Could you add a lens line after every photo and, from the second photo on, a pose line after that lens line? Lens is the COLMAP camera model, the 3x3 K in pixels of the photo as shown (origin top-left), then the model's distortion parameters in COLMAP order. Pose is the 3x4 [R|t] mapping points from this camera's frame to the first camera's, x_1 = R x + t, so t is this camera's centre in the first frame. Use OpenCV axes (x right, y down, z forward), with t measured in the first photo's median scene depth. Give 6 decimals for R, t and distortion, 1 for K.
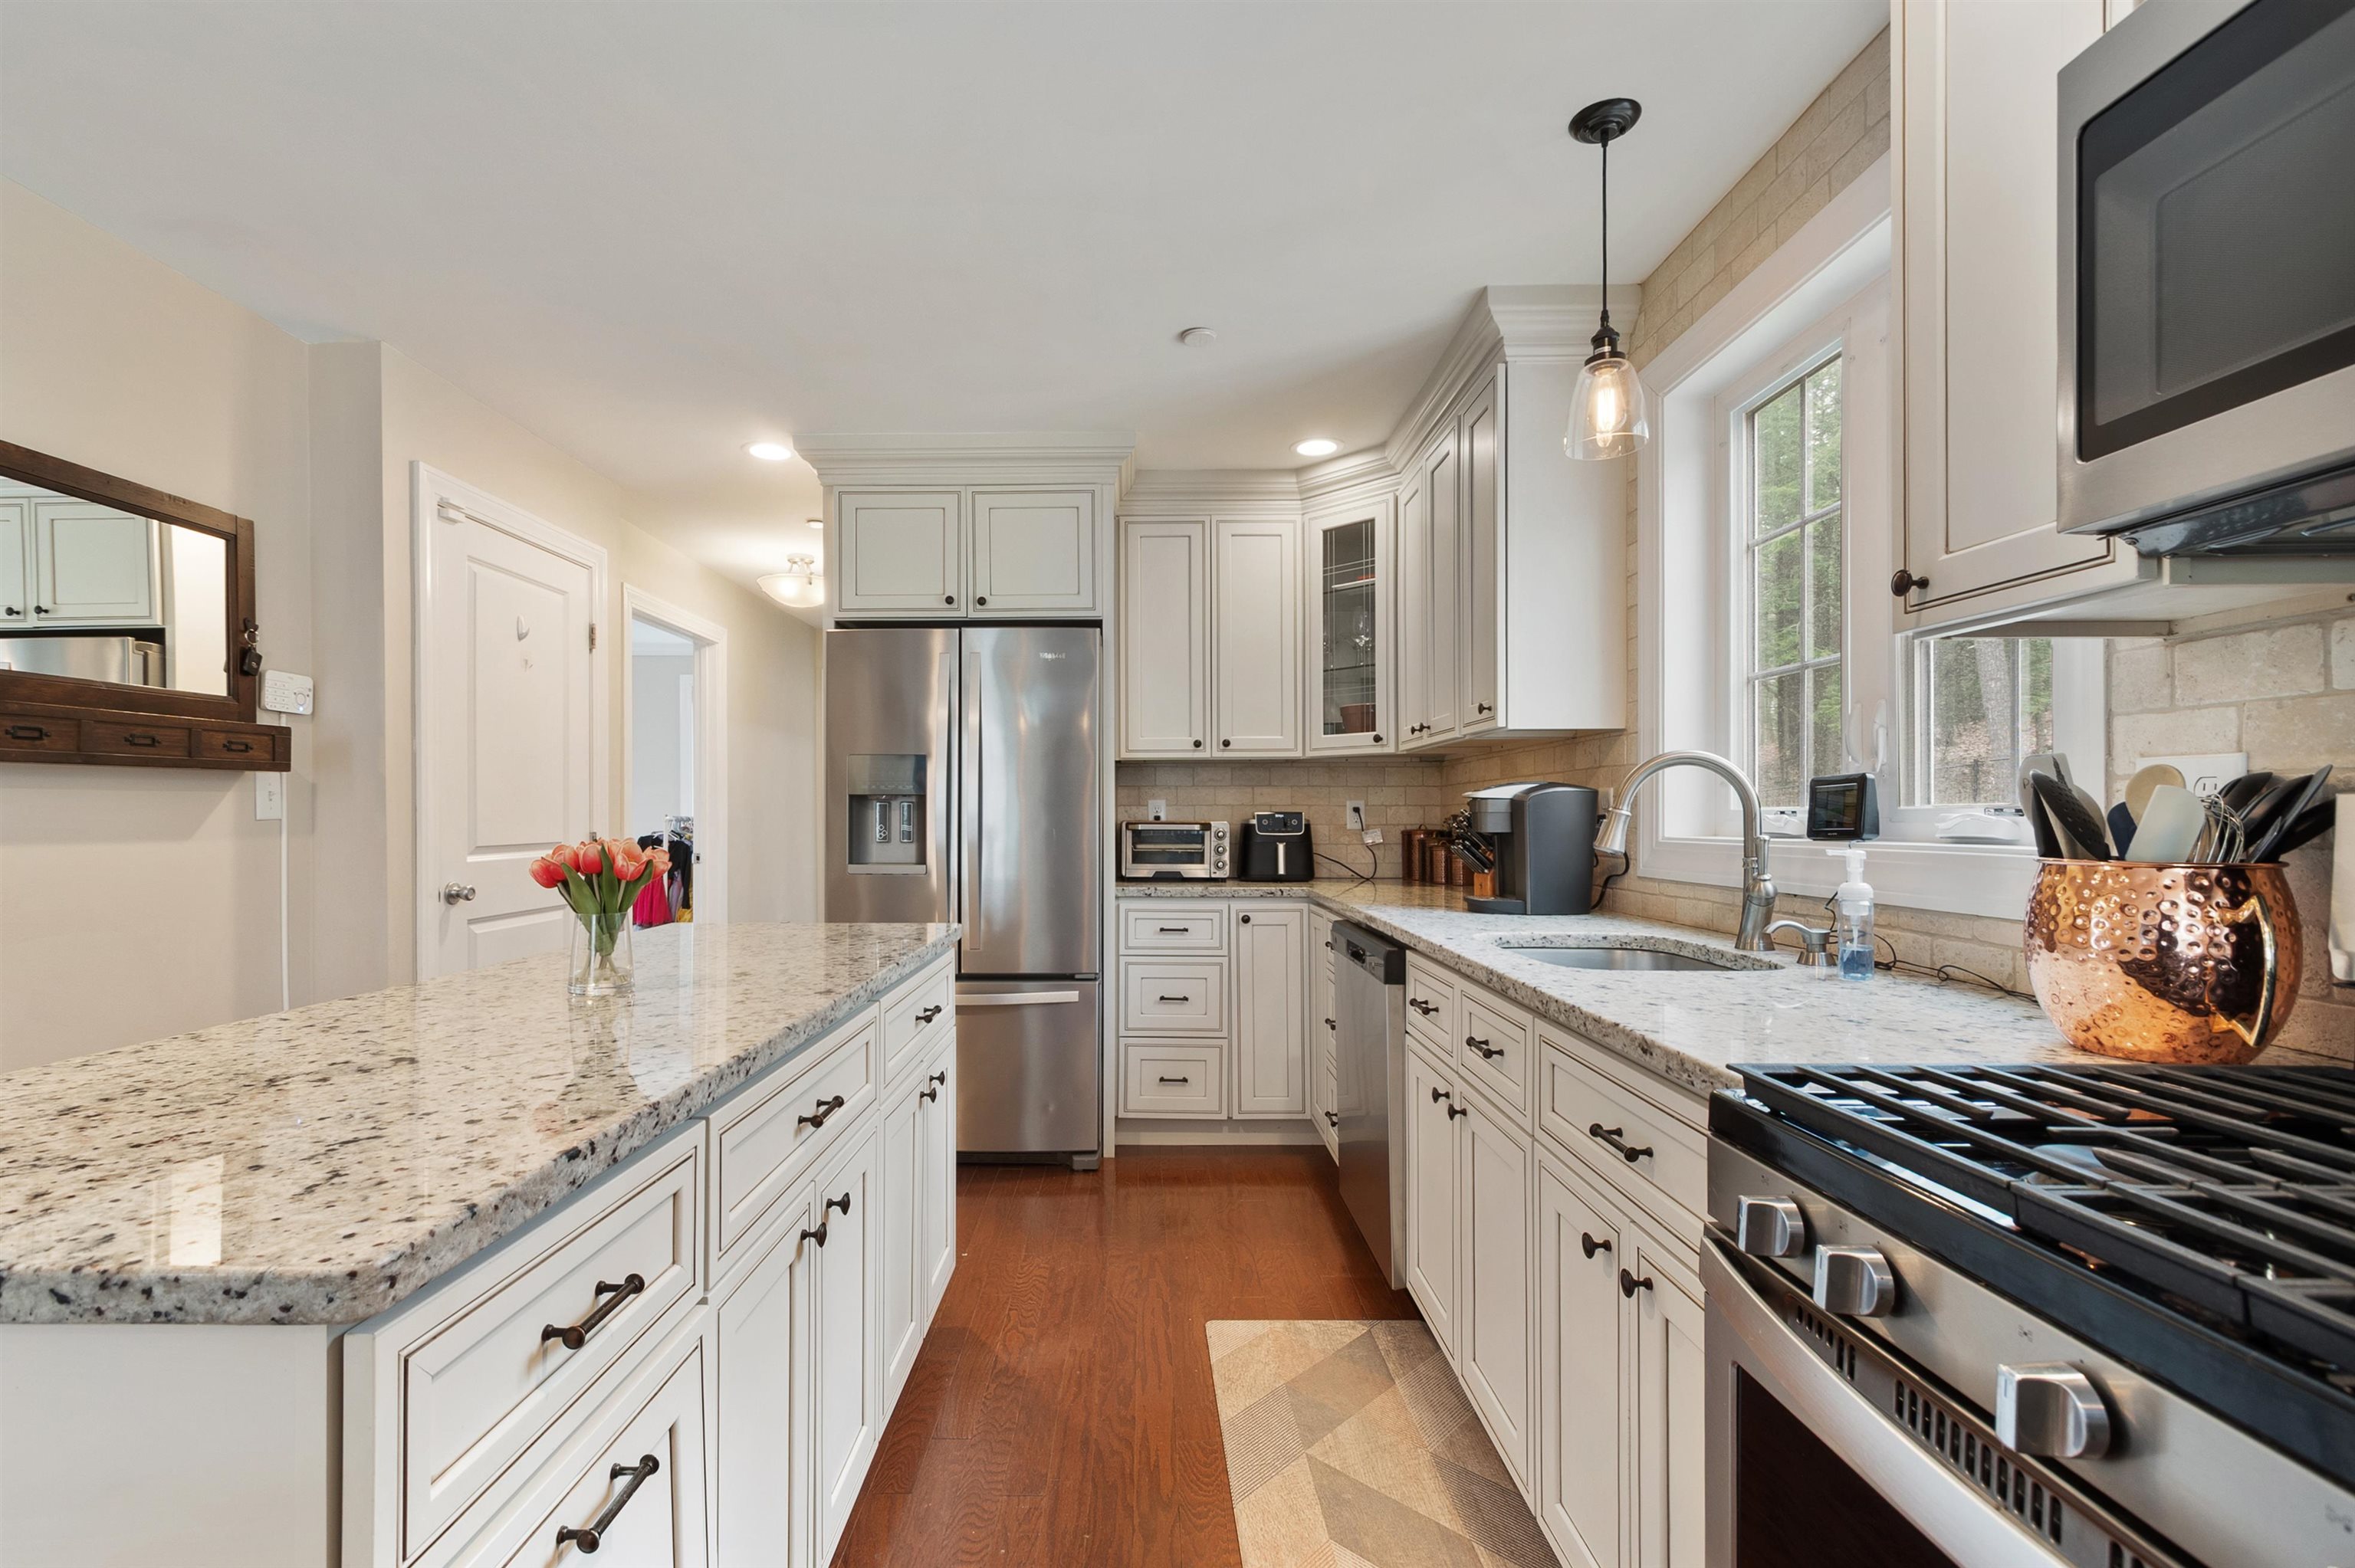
lens RADIAL K [[1043.8, 0, 1135.3], [0, 1043.8, 811.1], [0, 0, 1]] dist [-0.000534, 0.000924]
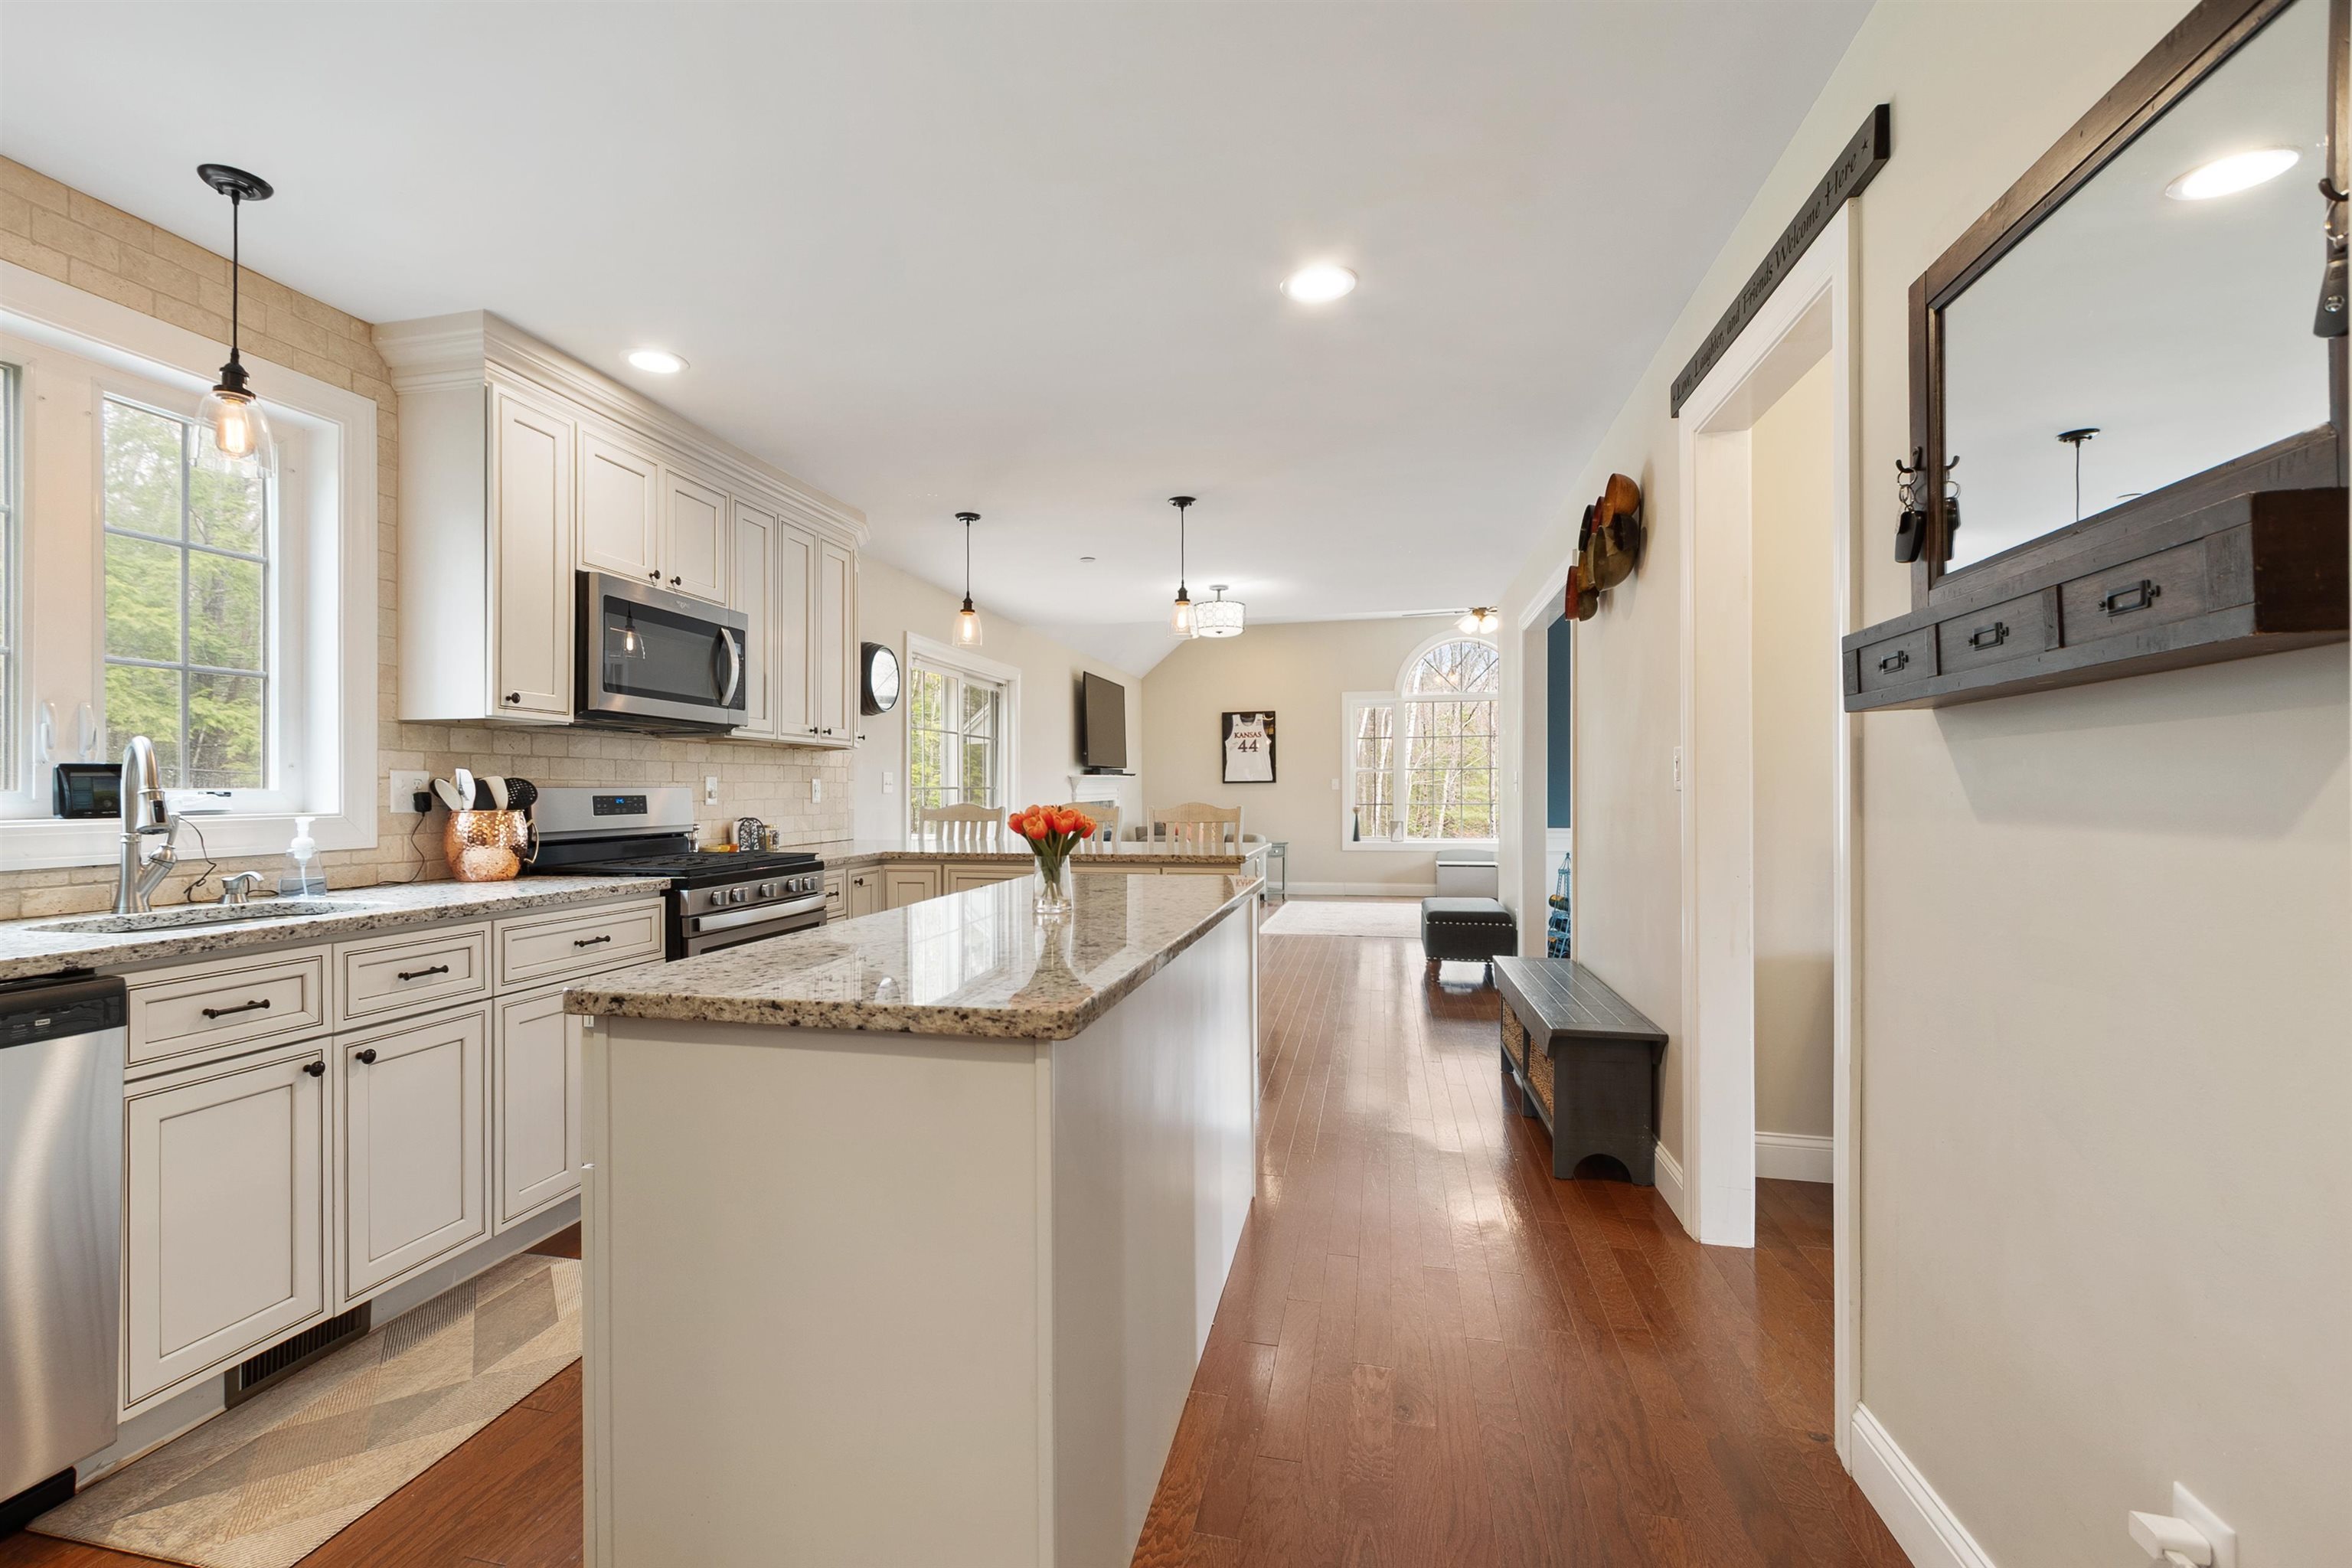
lens RADIAL K [[1042.6, 0, 1163.0], [0, 1042.6, 788.2], [0, 0, 1]] dist [-0.000534, 0.000924]
pose [[-0.977722, 0.008699, 0.209725, -0.389953], [0.007492, 0.999951, -0.006547, 0.005543], [-0.209772, -0.004830, -0.977738, 0.960911]]
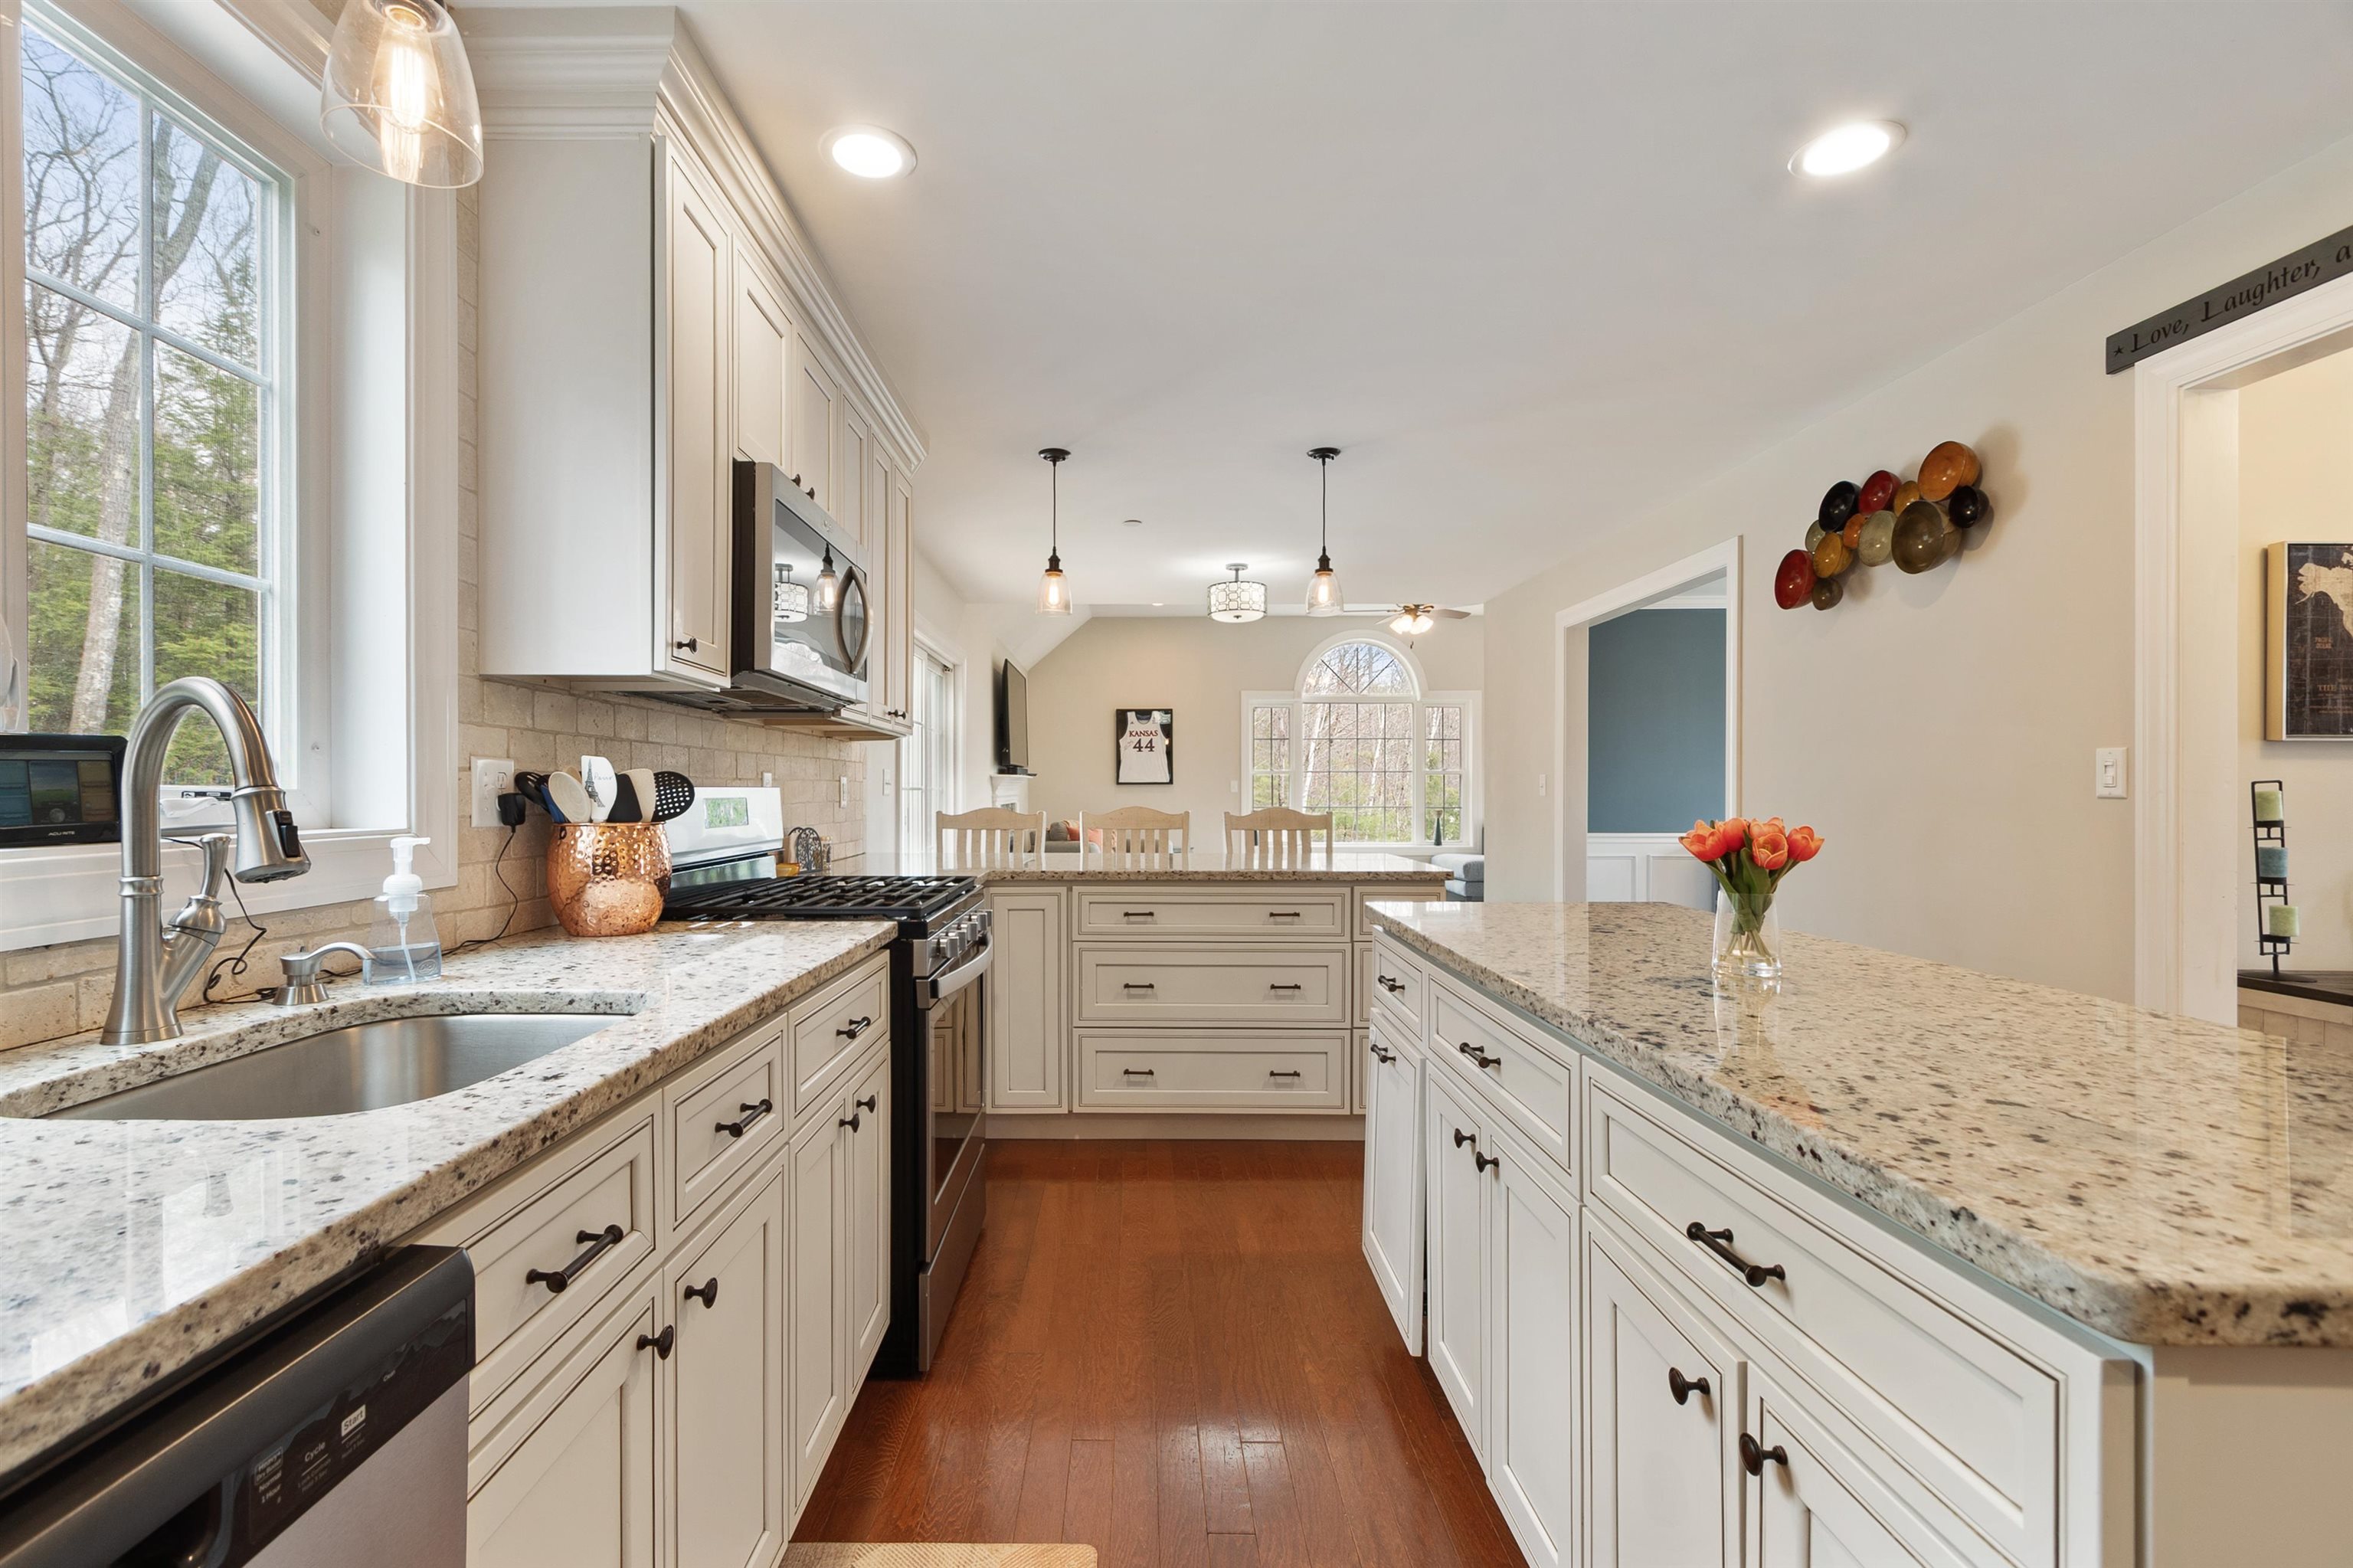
lens RADIAL K [[1043.1, 0, 1152.5], [0, 1043.1, 793.5], [0, 0, 1]] dist [-0.000534, 0.000924]
pose [[-0.999937, 0.003588, -0.010652, 0.026165], [0.003607, 0.999992, -0.001774, 0.001430], [0.010646, -0.001812, -0.999942, 0.798814]]
